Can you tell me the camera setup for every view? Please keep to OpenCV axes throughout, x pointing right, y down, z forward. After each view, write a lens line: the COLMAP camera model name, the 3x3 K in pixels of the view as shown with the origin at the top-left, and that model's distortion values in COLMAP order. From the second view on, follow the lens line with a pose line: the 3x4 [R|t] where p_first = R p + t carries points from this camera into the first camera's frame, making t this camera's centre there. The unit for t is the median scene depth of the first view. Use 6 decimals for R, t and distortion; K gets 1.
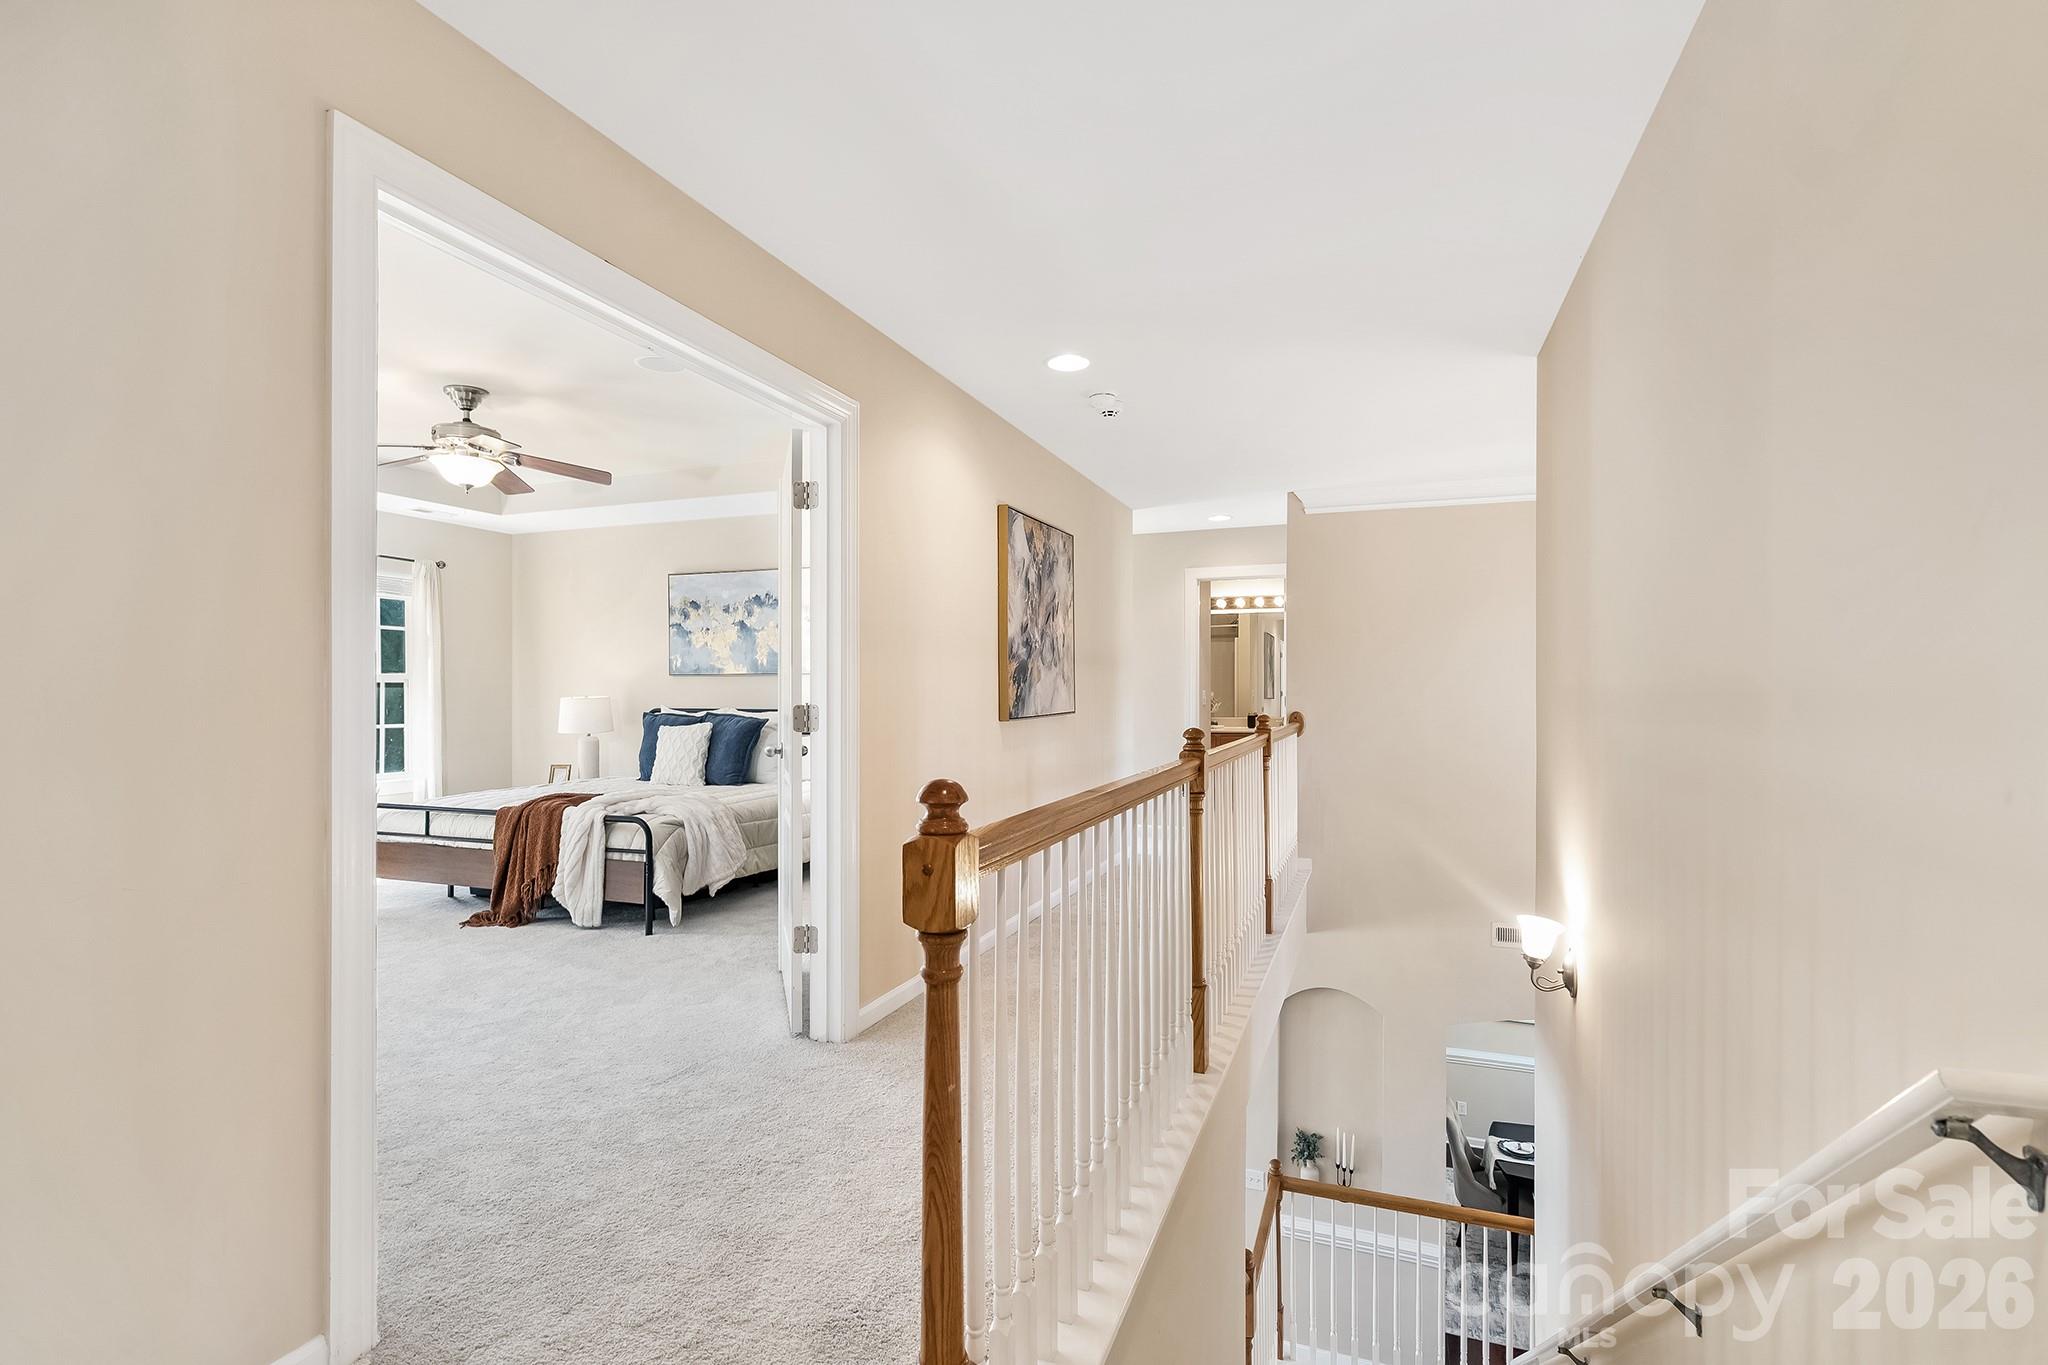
lens RADIAL K [[942.7, 0, 1030.6], [0, 942.7, 693.3], [0, 0, 1]] dist [-0.019153, -0.000058]
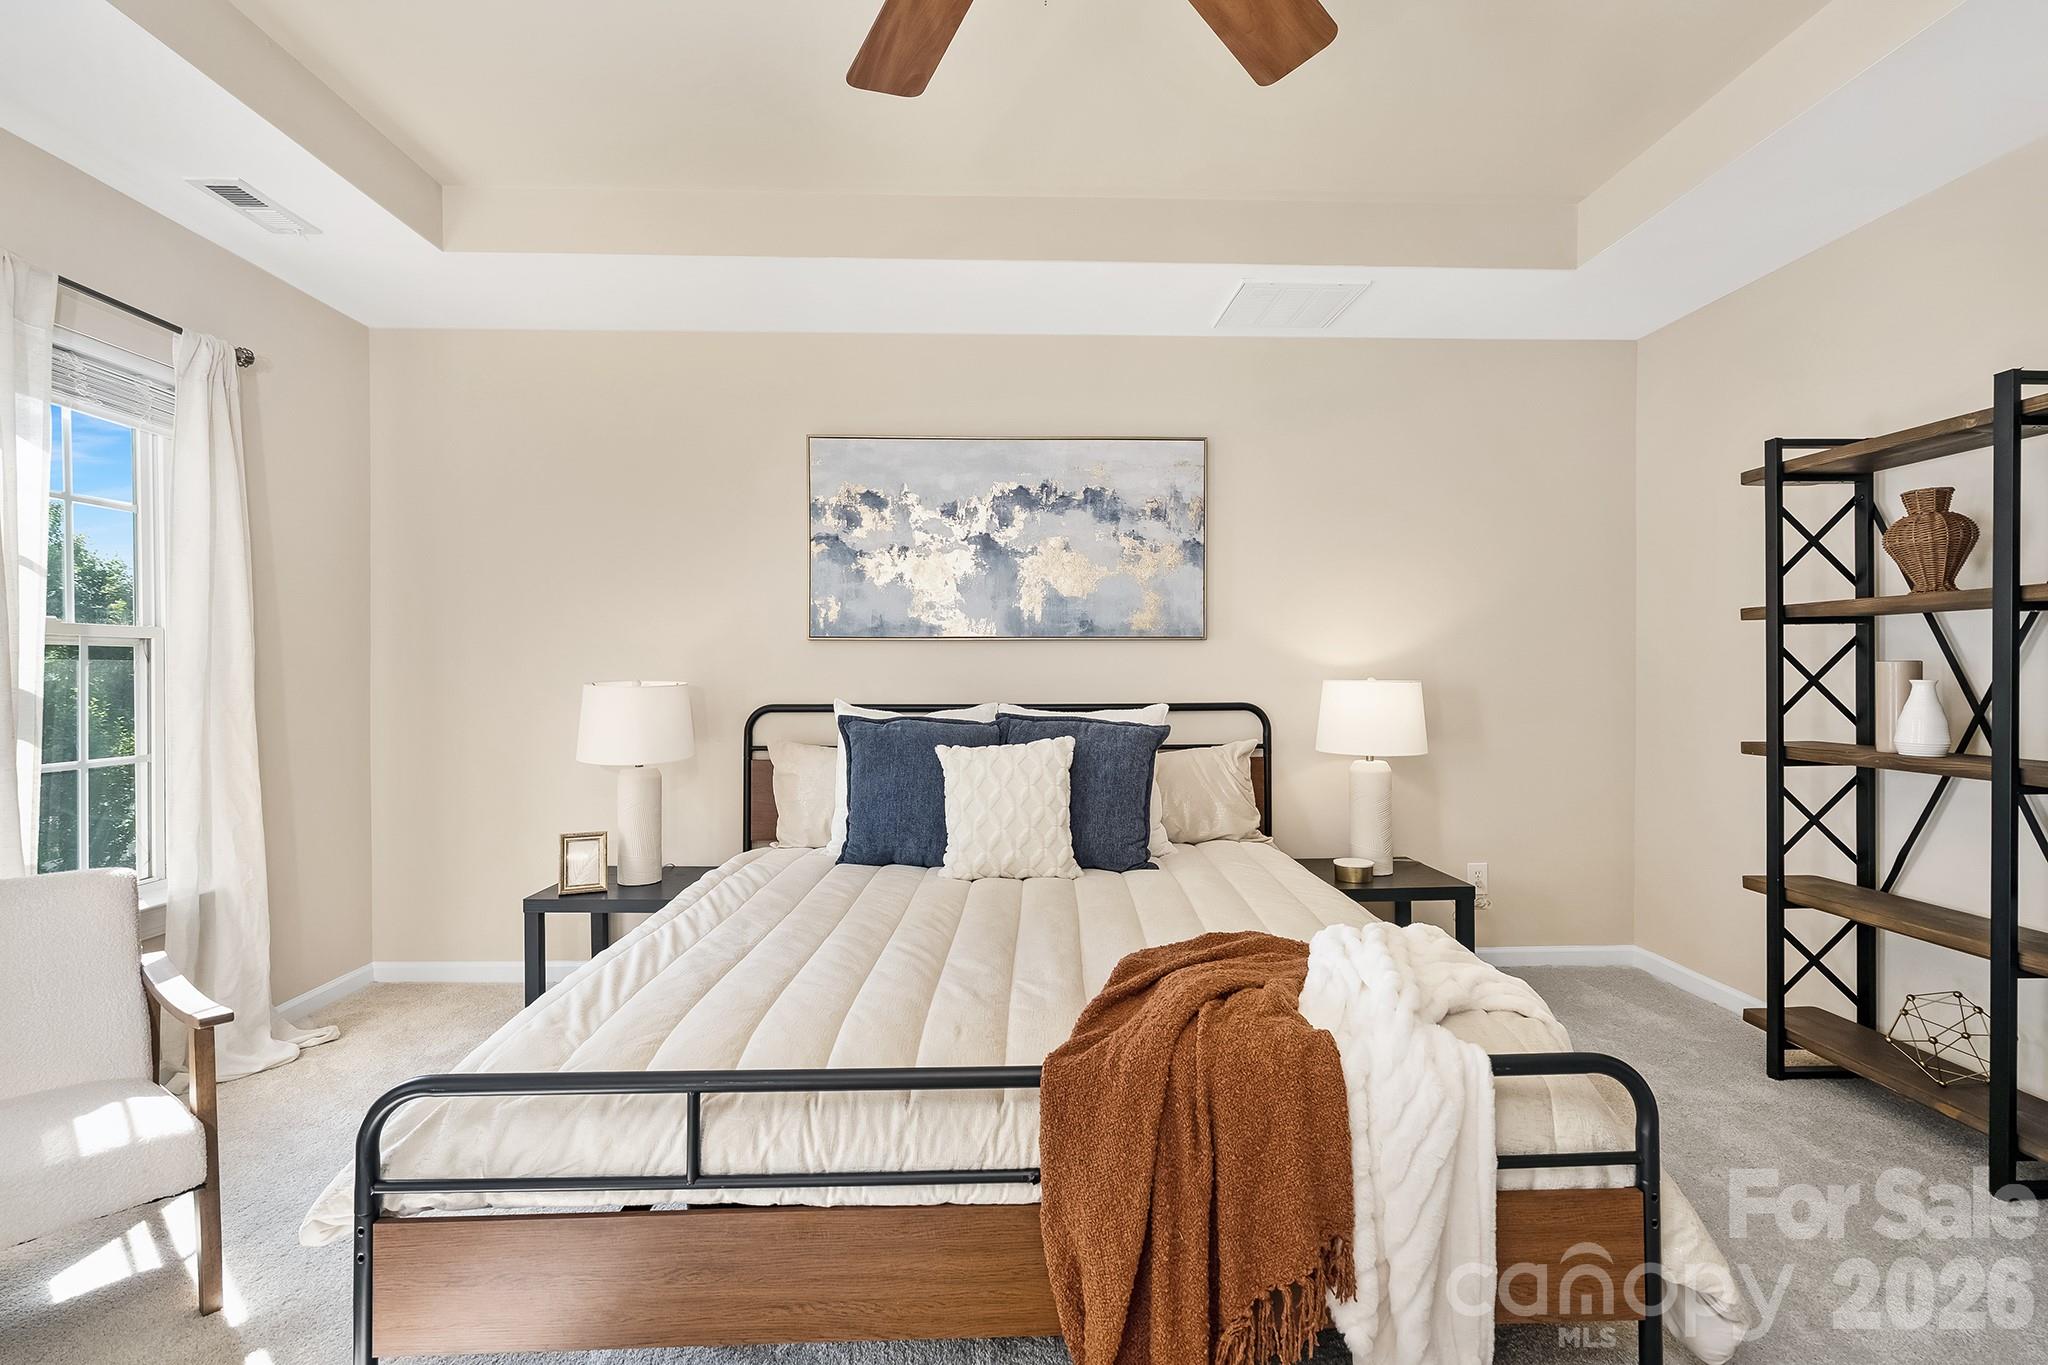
lens RADIAL K [[935.0, 0, 1024.0], [0, 935.0, 682.5], [0, 0, 1]] dist [-0.012755, 0.000141]
pose [[0.926226, -0.004916, 0.376937, -0.540518], [-0.000192, 0.999909, 0.013513, -0.002481], [-0.376969, -0.012588, 0.926140, 0.574468]]
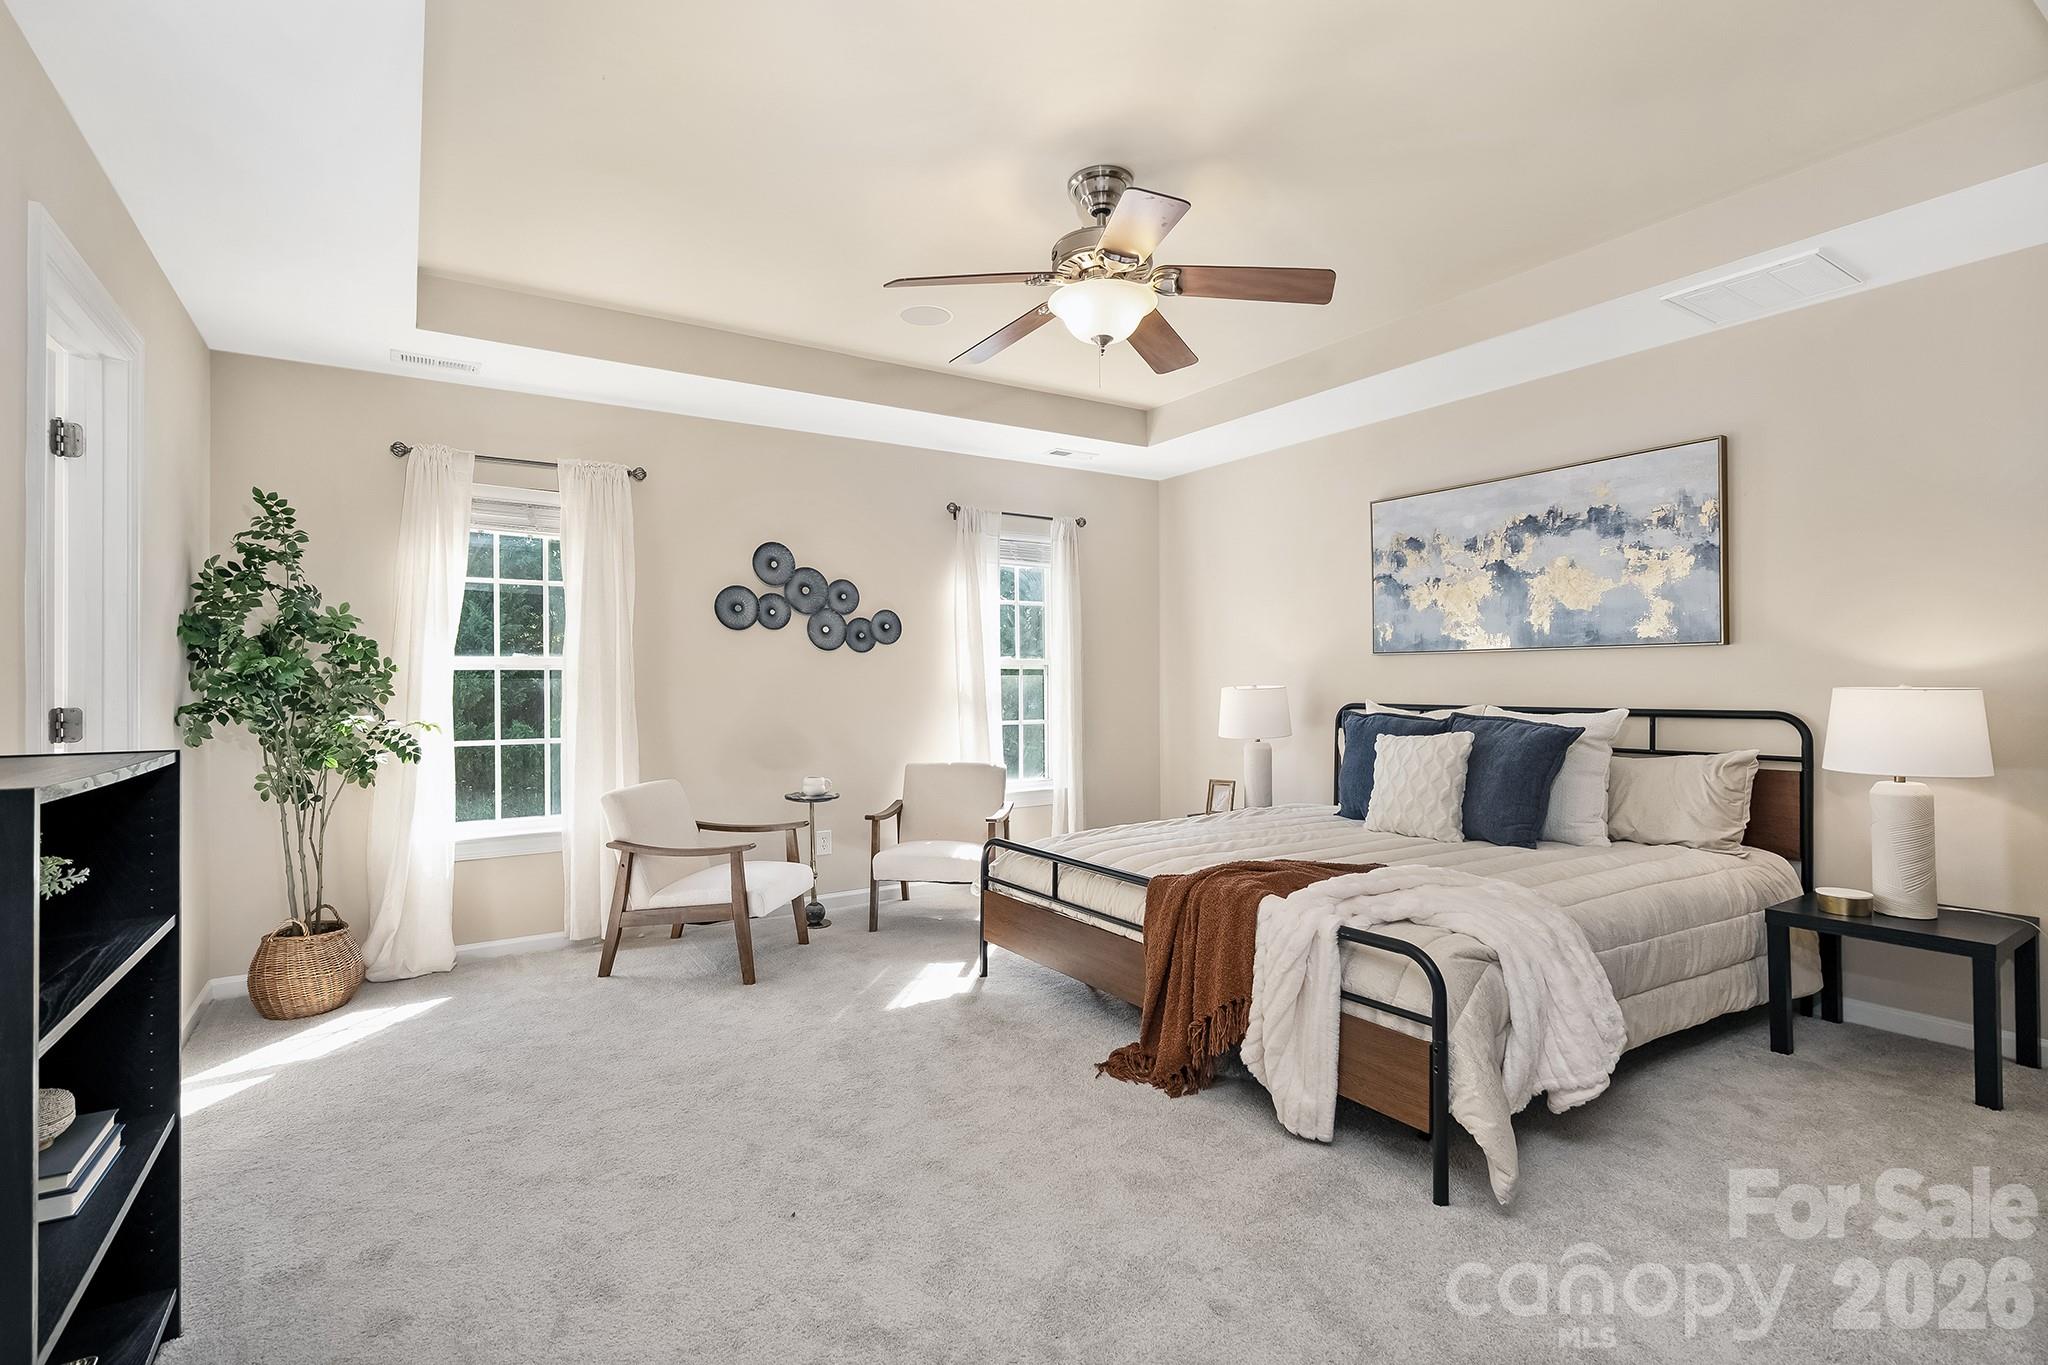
lens RADIAL K [[930.2, 0, 1033.8], [0, 930.2, 686.7], [0, 0, 1]] dist [0.000763, 0.000317]
pose [[0.807860, 0.000042, -0.589374, -0.219800], [0.006194, 0.999944, 0.008560, -0.003422], [0.589341, -0.010566, 0.807815, 0.376146]]
